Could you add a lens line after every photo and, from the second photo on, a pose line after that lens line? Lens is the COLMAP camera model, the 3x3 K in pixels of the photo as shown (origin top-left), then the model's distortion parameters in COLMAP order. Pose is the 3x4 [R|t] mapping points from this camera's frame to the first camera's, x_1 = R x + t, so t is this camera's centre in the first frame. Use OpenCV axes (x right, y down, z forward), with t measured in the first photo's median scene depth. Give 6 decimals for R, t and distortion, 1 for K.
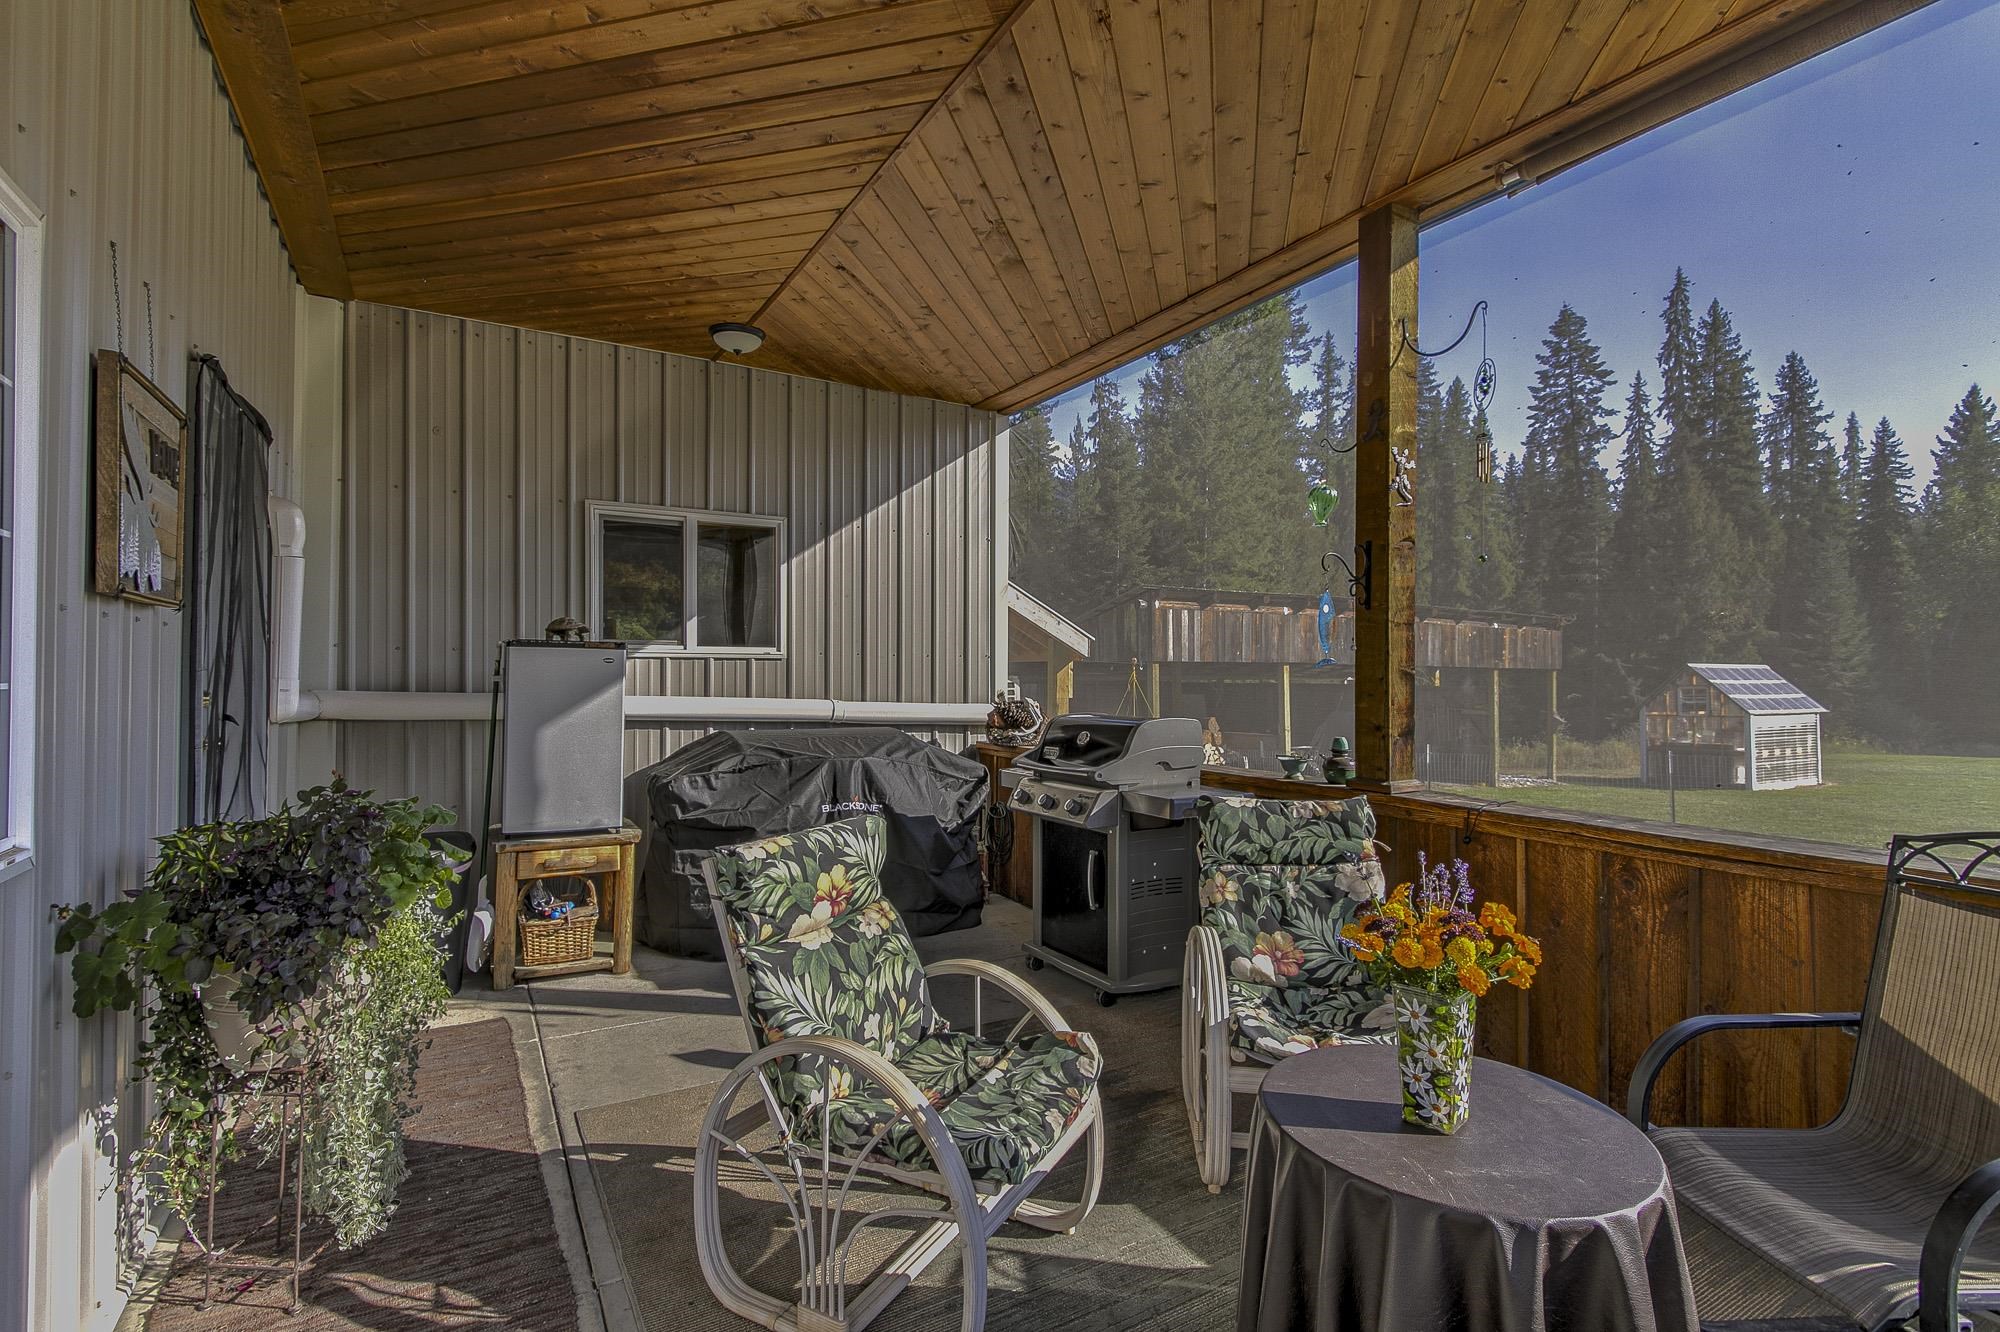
lens RADIAL K [[929.8, 0, 1000.0], [0, 929.8, 666.0], [0, 0, 1]] dist [-0.010482, -0.000420]
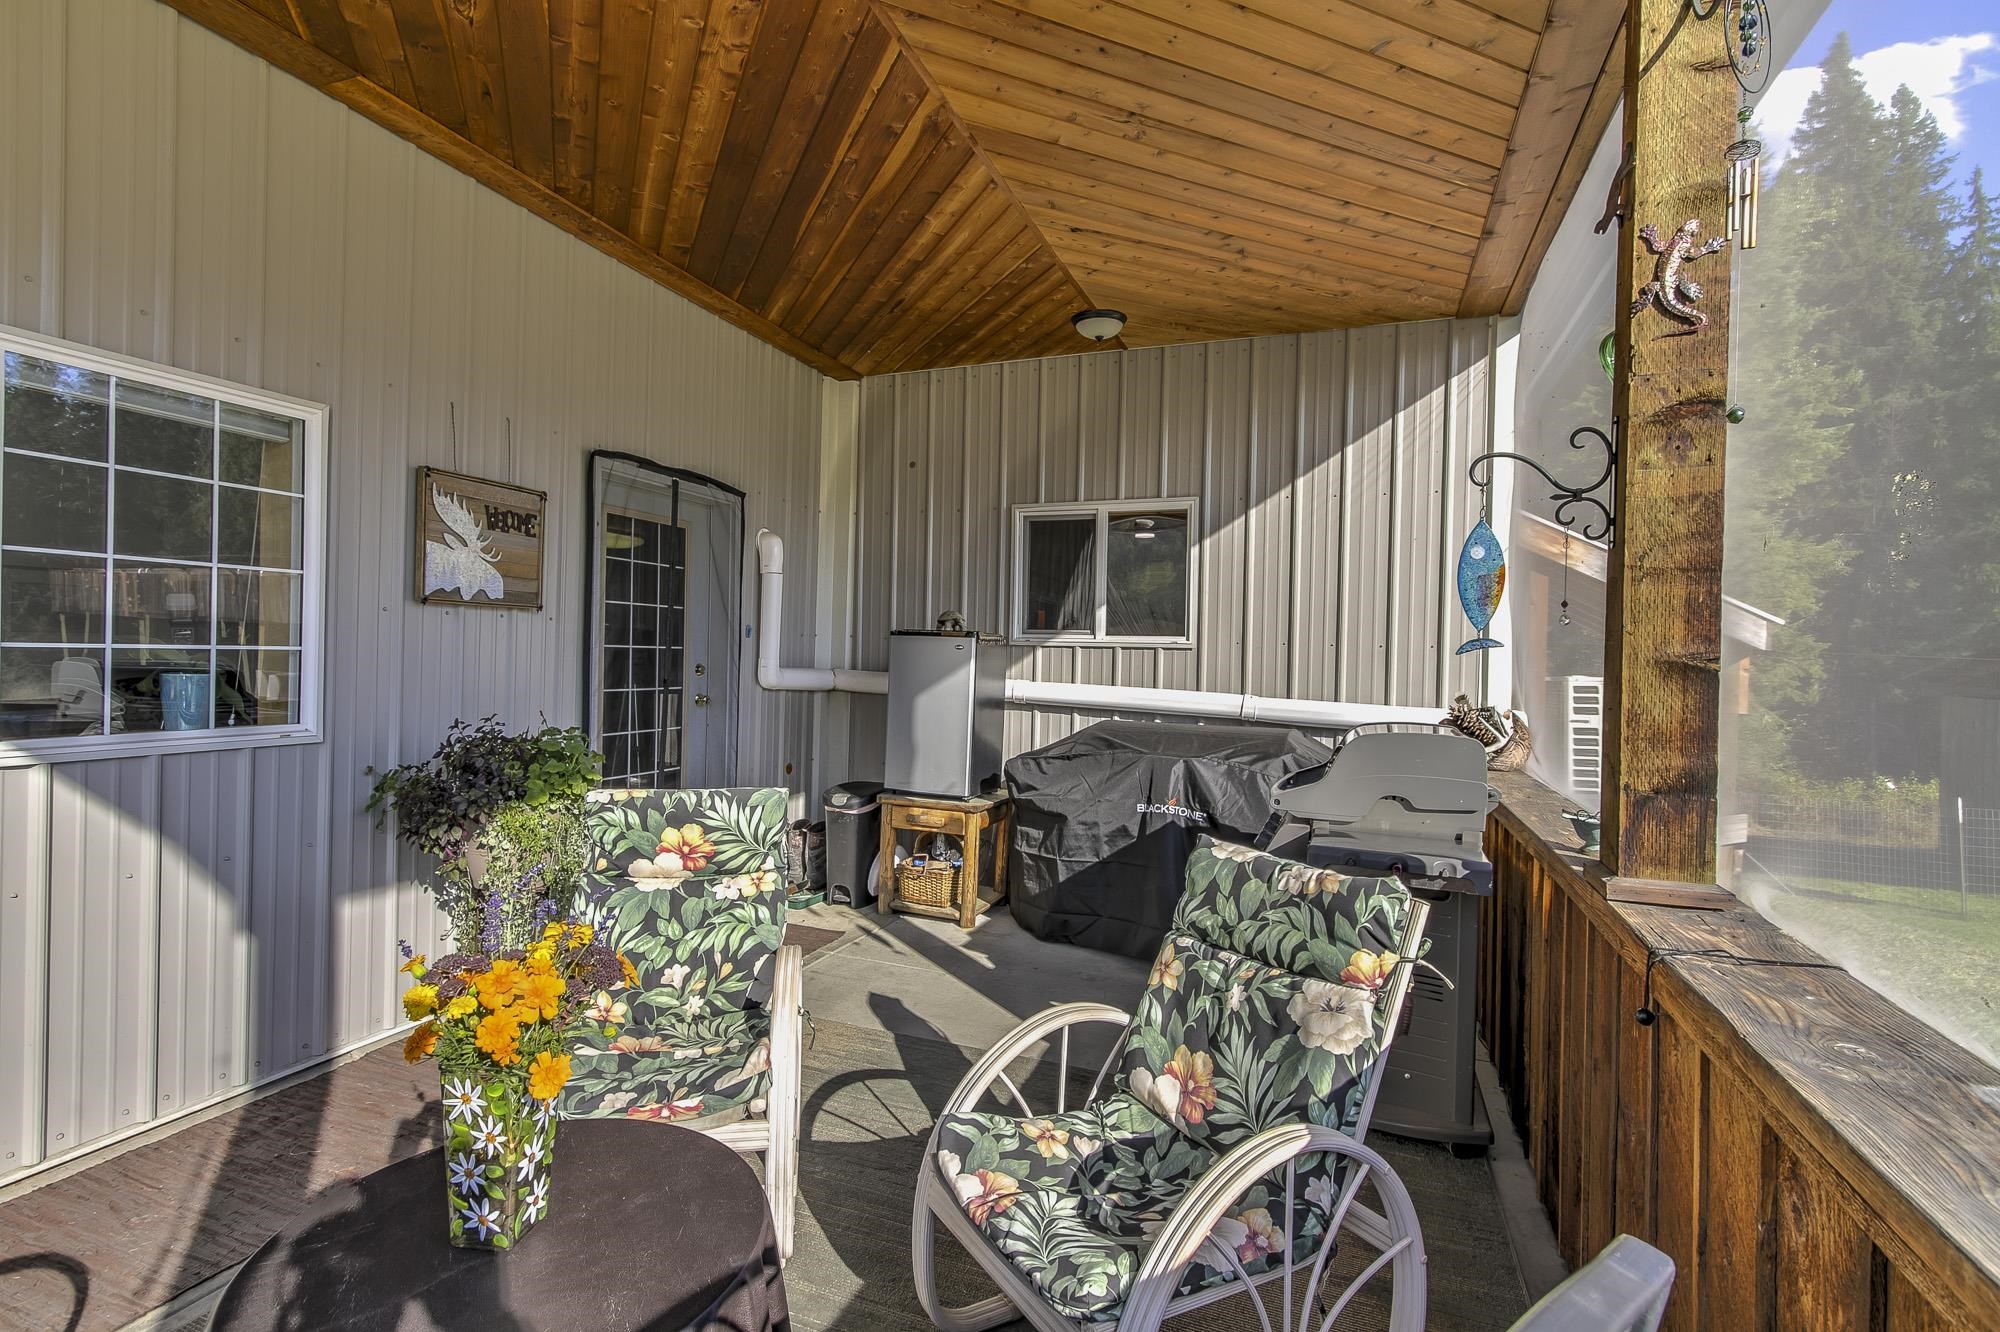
lens RADIAL K [[950.5, 0, 1000.0], [0, 950.5, 666.0], [0, 0, 1]] dist [-0.012783, -0.000378]
pose [[0.609471, 0.014545, -0.792675, 0.525633], [-0.014394, 0.999870, 0.007280, 0.007601], [0.792678, 0.006973, 0.609601, 0.339402]]
